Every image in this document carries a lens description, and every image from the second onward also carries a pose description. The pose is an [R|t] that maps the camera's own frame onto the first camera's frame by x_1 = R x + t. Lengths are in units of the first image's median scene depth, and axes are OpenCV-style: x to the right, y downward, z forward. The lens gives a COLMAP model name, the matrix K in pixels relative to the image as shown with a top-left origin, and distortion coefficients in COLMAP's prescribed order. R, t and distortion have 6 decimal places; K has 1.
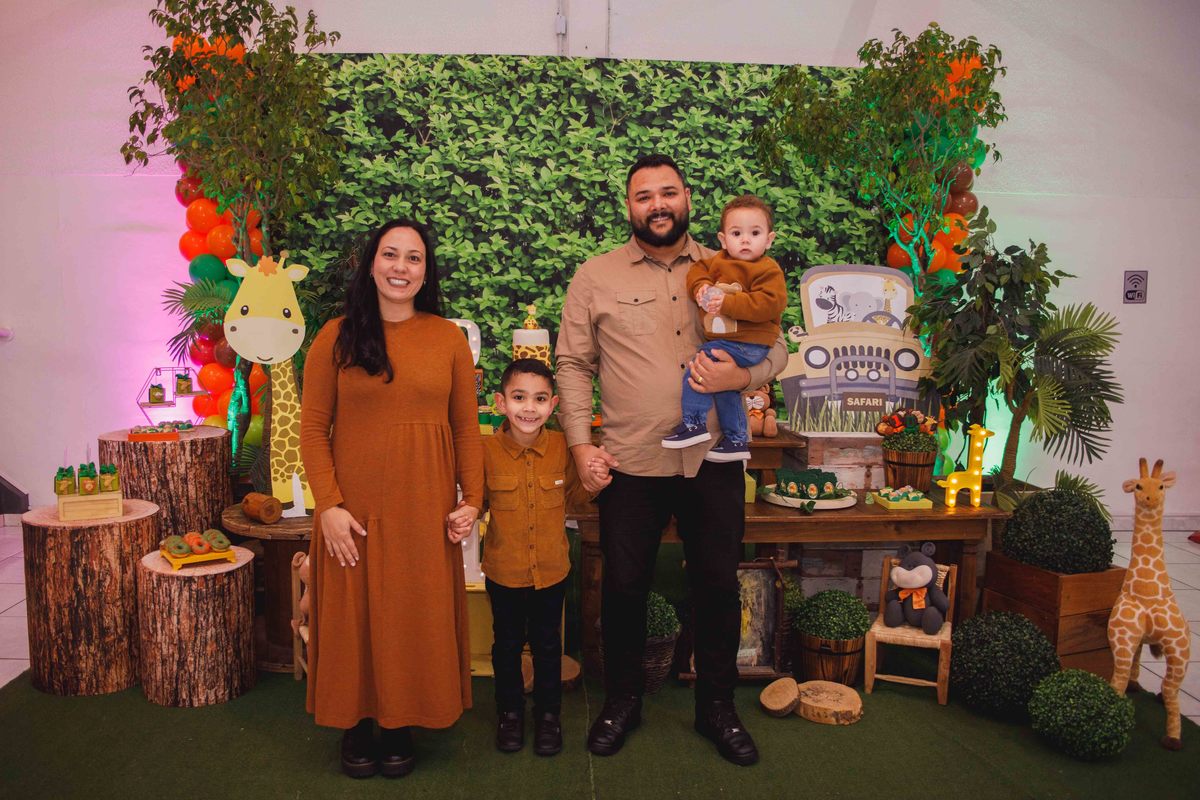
lens RADIAL K [[938.6, 0, 570.8], [0, 938.6, 404.4], [0, 0, 1]] dist [-0.118656, 0.103321]
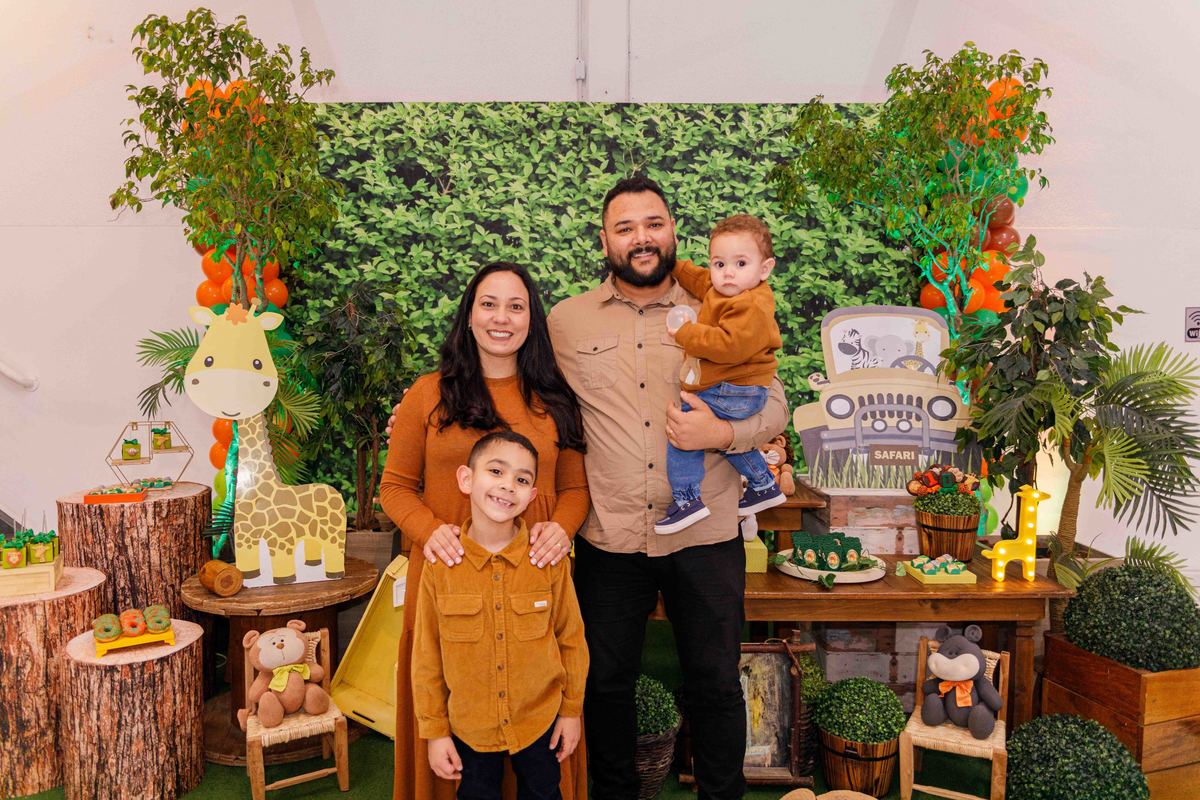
lens RADIAL K [[822.8, 0, 594.1], [0, 822.8, 402.8], [0, 0, 1]] dist [0.018035, -0.028486]
pose [[0.998415, -0.006548, -0.055890, 0.051251], [0.004124, 0.999051, -0.043363, -0.015281], [0.056120, 0.043064, 0.997495, 0.131801]]
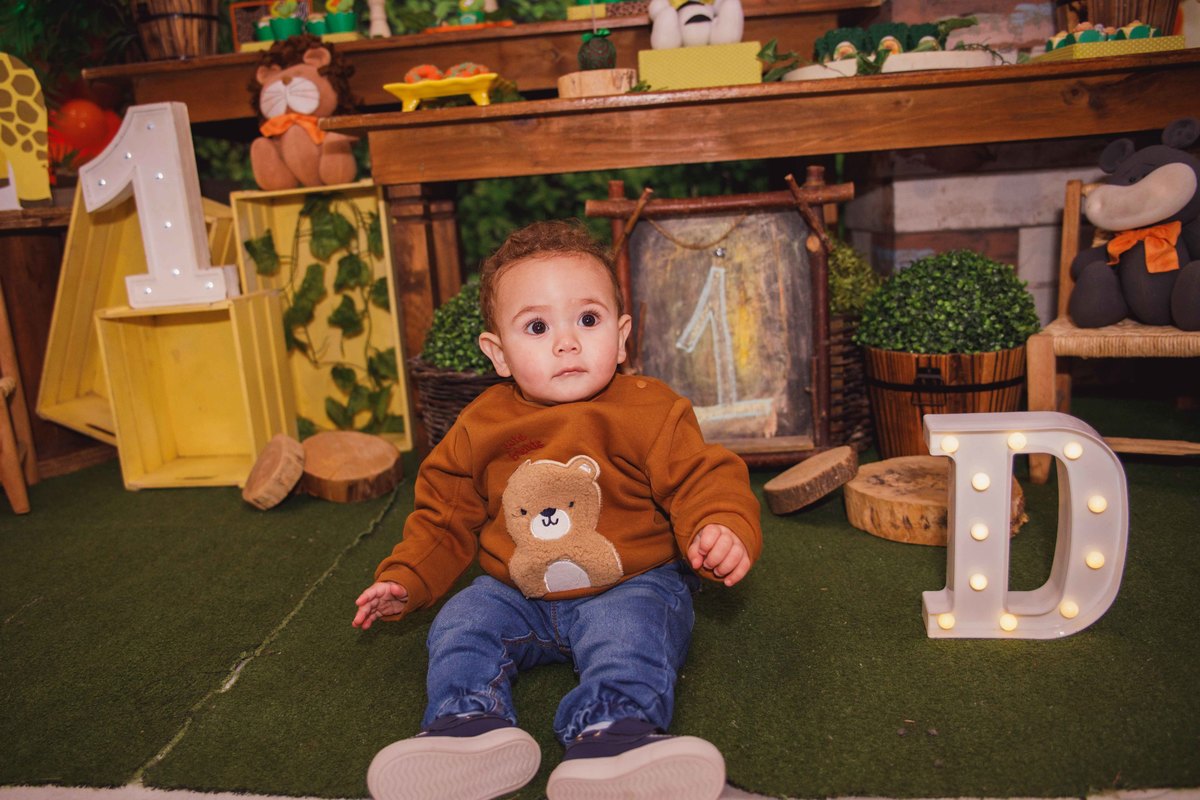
lens RADIAL K [[952.3, 0, 568.9], [0, 952.3, 419.4], [0, 0, 1]] dist [-0.111692, 0.084909]
pose [[0.985743, -0.055835, -0.158722, 0.110513], [0.073859, 0.991181, 0.110027, 0.136636], [0.151179, -0.120181, 0.981173, 0.339063]]
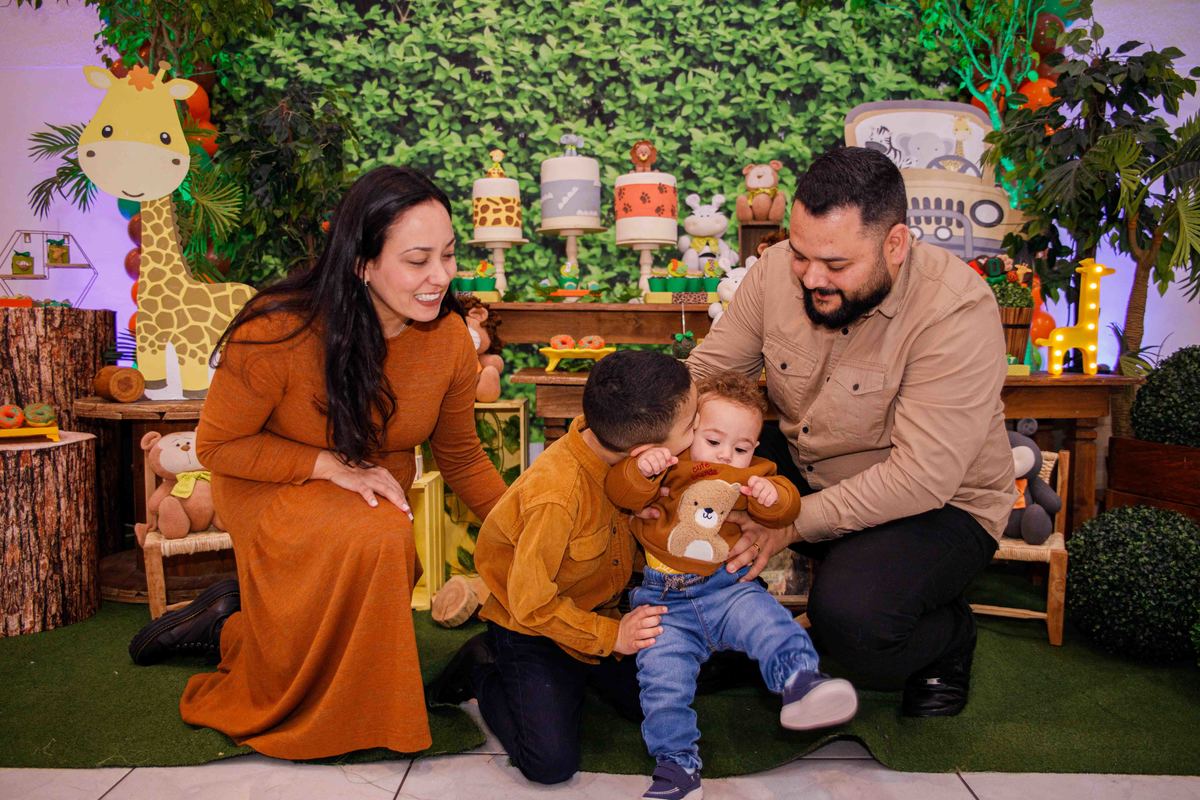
lens RADIAL K [[940.1, 0, 600.3], [0, 940.1, 402.2], [0, 0, 1]] dist [-0.101746, 0.085223]
pose [[0.998836, -0.008980, -0.047392, 0.060176], [0.007276, 0.999325, -0.036020, 0.101158], [0.047684, 0.035633, 0.998227, 0.175357]]
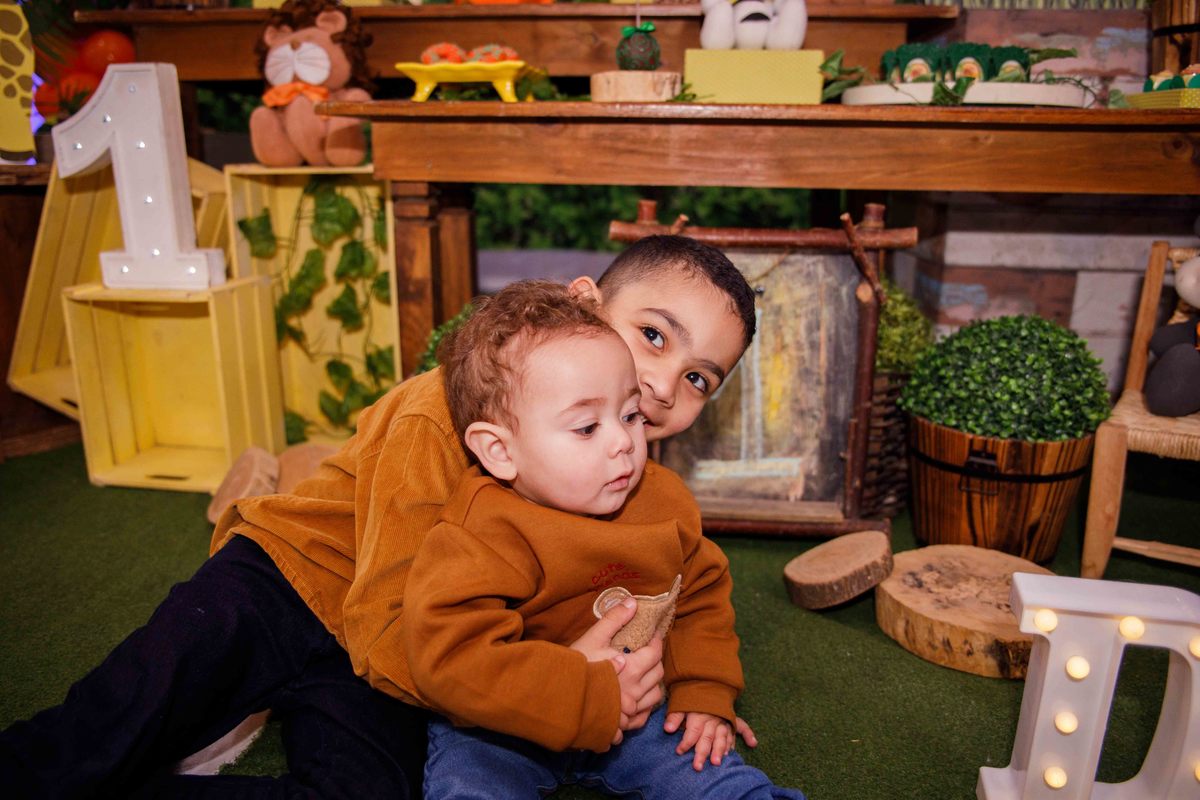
lens RADIAL K [[892.4, 0, 603.0], [0, 892.4, 398.5], [0, 0, 1]] dist [-0.110014, 0.080789]
pose [[0.988695, 0.030241, -0.146859, 0.107693], [-0.007107, 0.987801, 0.155559, 0.113251], [0.149772, -0.152757, 0.976849, 0.390321]]
